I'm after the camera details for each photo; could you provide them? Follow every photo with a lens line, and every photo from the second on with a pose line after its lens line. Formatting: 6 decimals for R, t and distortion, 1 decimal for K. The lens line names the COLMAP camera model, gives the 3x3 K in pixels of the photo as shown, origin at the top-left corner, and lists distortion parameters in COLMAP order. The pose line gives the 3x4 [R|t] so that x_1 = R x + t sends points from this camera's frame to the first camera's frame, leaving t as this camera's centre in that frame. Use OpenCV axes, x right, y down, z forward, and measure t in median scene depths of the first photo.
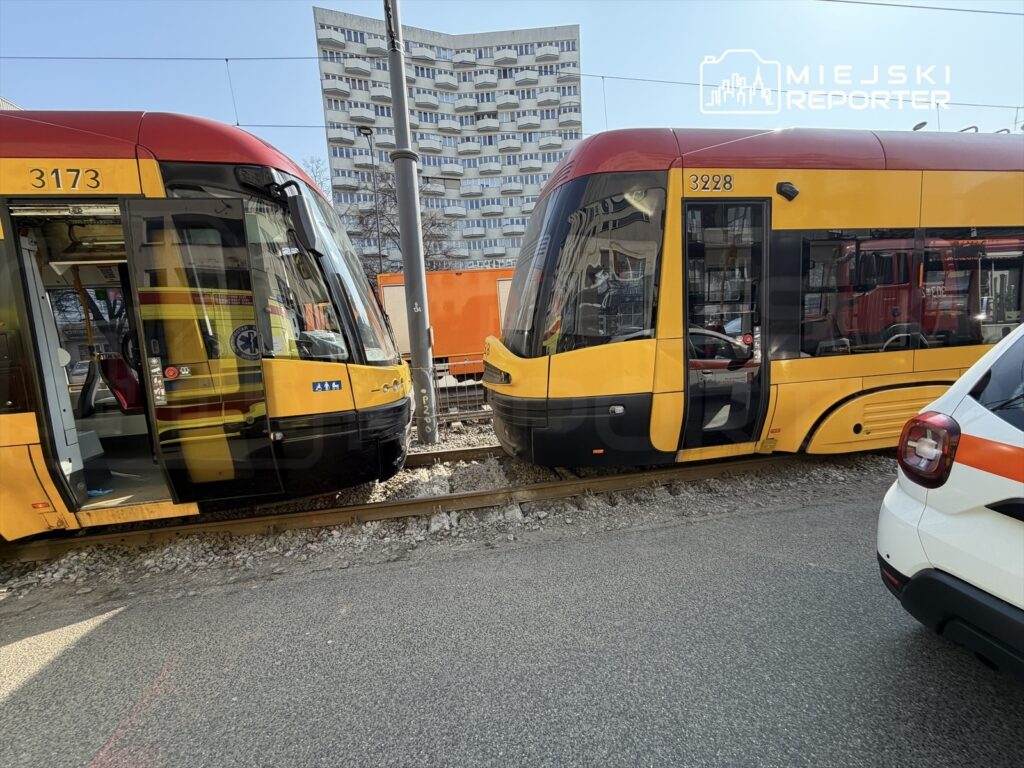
lens RADIAL K [[414.8, 0, 512.0], [0, 414.8, 384.0], [0, 0, 1]] dist [-0.000044, -0.000004]
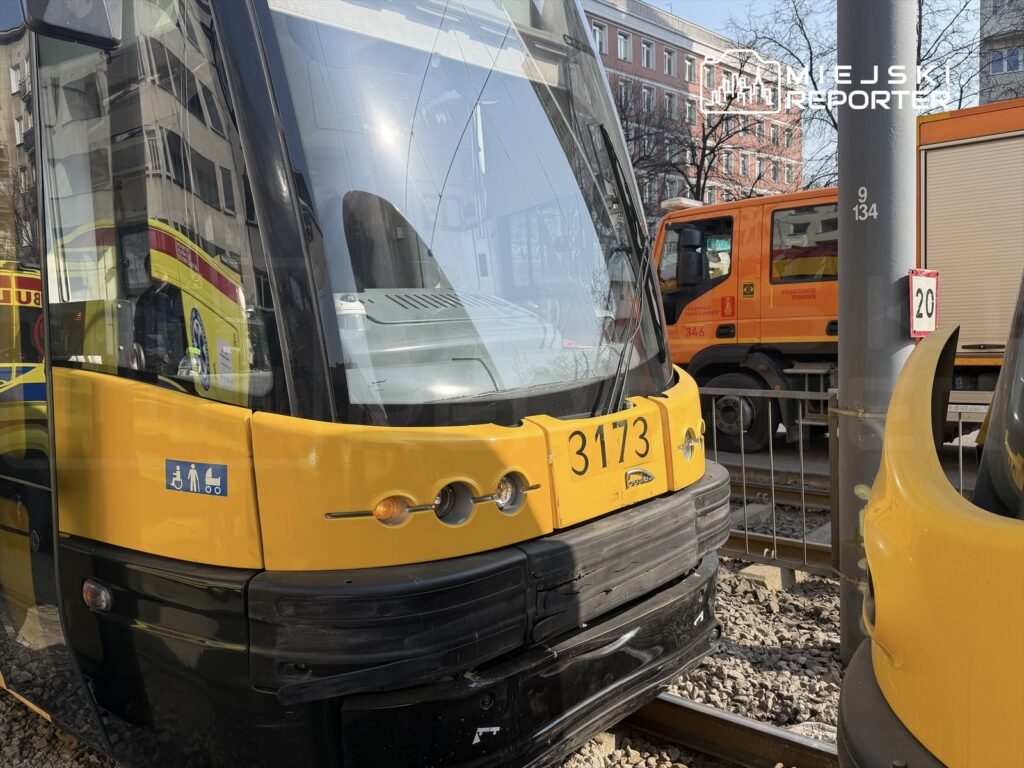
lens RADIAL K [[854.0, 0, 512.0], [0, 854.0, 384.0], [0, 0, 1]] dist [-0.001699, -0.001095]
pose [[0.624073, 0.105125, -0.774262, 0.178264], [-0.098788, 0.993572, 0.055277, -0.120189], [0.775096, 0.041991, 0.630447, 0.774128]]
